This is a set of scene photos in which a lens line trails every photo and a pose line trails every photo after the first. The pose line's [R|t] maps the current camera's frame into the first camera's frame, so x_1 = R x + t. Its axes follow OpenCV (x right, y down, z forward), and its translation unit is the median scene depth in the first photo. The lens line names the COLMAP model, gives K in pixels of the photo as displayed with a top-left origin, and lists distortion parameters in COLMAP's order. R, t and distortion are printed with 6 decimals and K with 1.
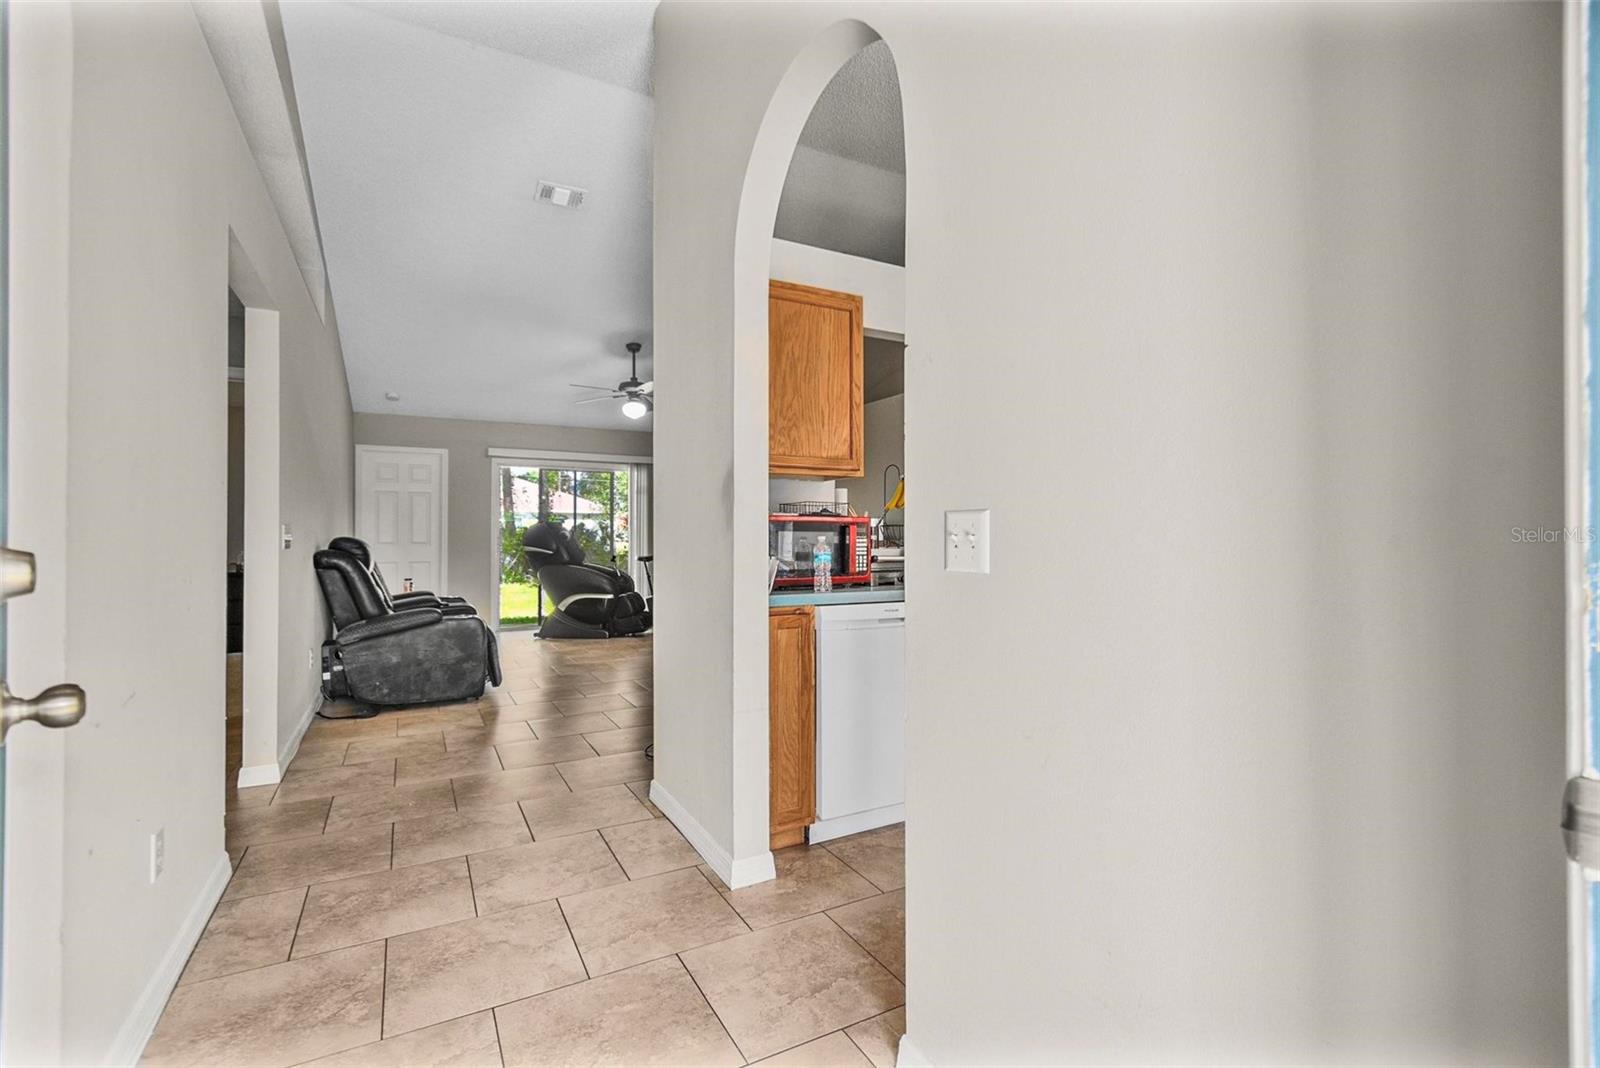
lens RADIAL K [[694.4, 0, 786.5], [0, 694.4, 536.0], [0, 0, 1]] dist [0.000074, 0.000186]
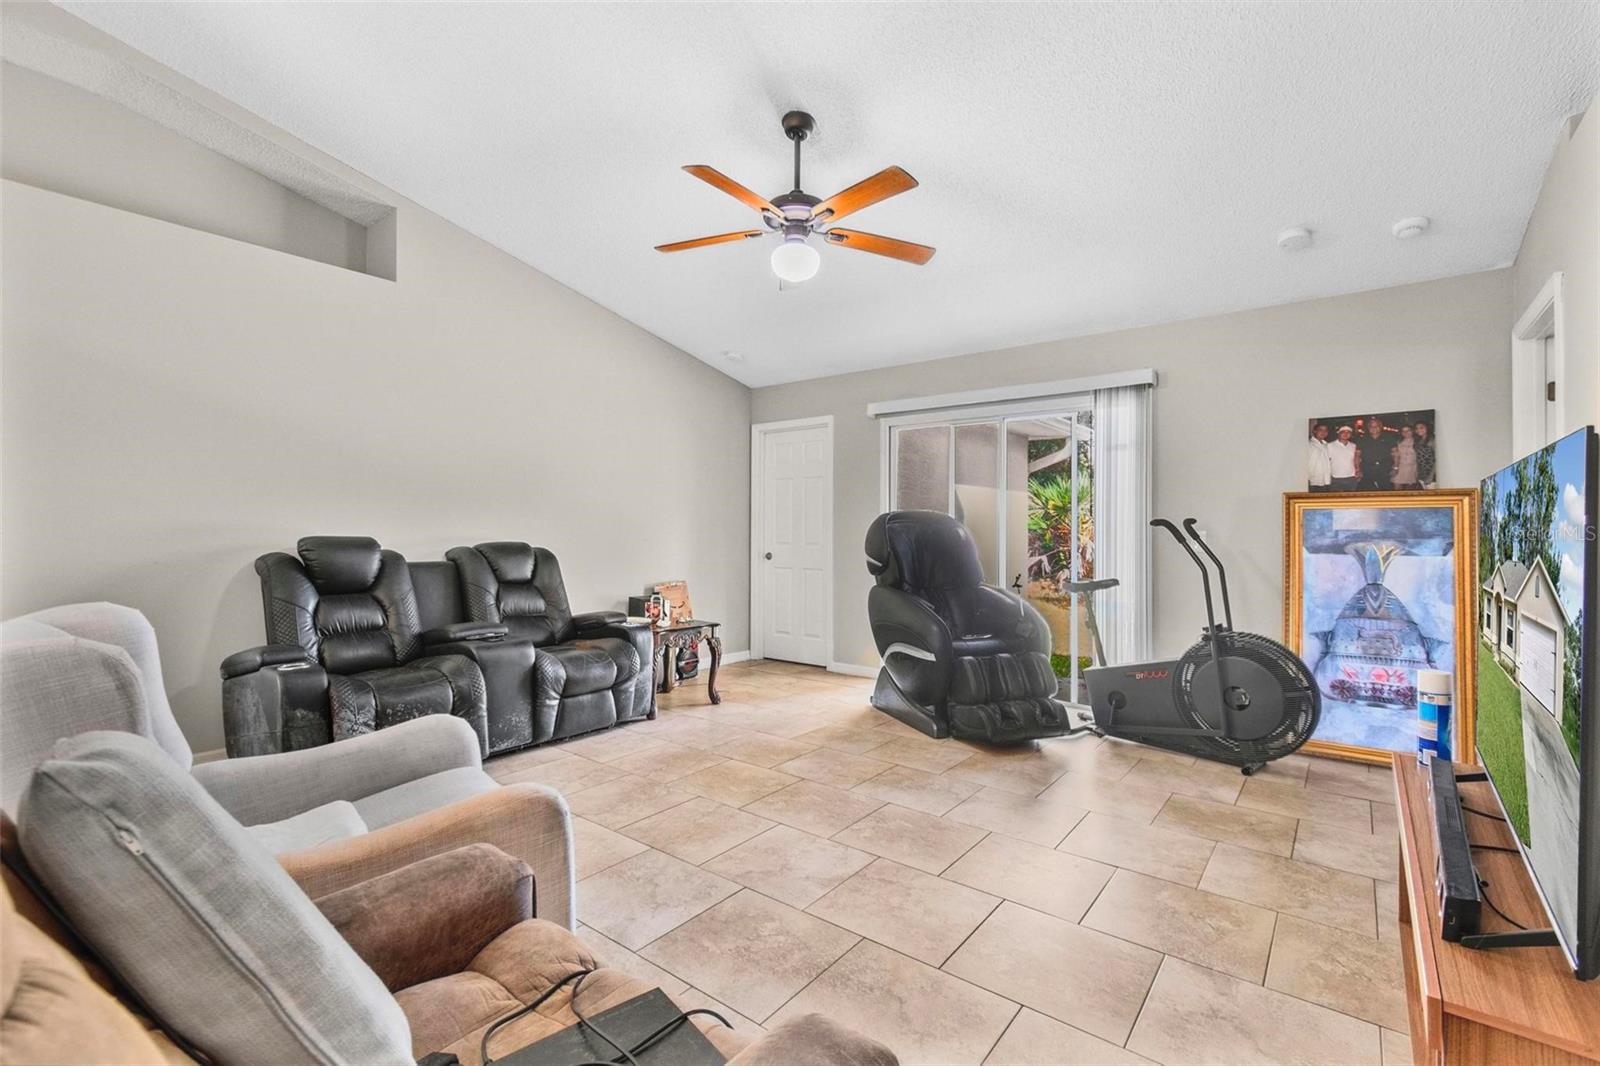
lens RADIAL K [[701.0, 0, 800.0], [0, 701.0, 533.0], [0, 0, 1]] dist [0.026991, -0.000035]
pose [[0.395379, 0.004542, -0.918507, 0.213563], [0.004189, 0.999968, 0.006748, -0.008575], [0.918508, -0.006515, 0.395348, 0.829203]]
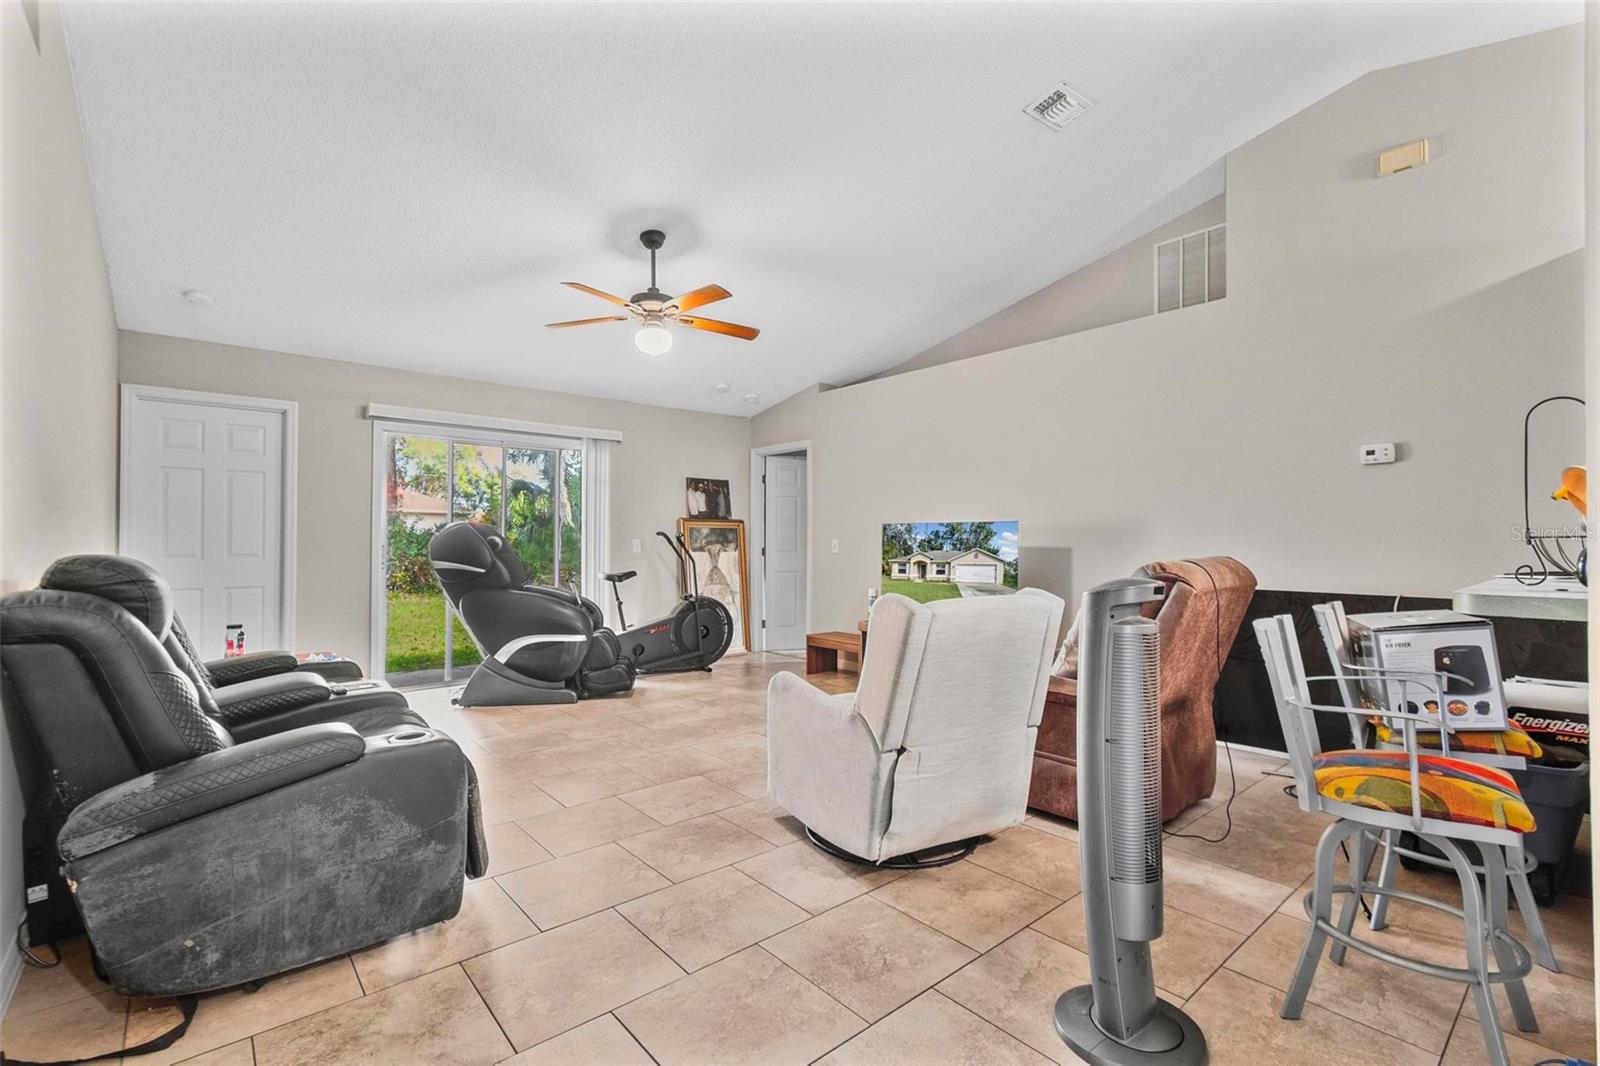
lens RADIAL K [[714.8, 0, 797.8], [0, 714.8, 535.7], [0, 0, 1]] dist [-0.000350, 0.000515]
pose [[0.978811, 0.002911, 0.204744, -0.225777], [-0.002413, 0.999993, -0.002681, -0.007754], [-0.204750, 0.002130, 0.978812, 0.360226]]
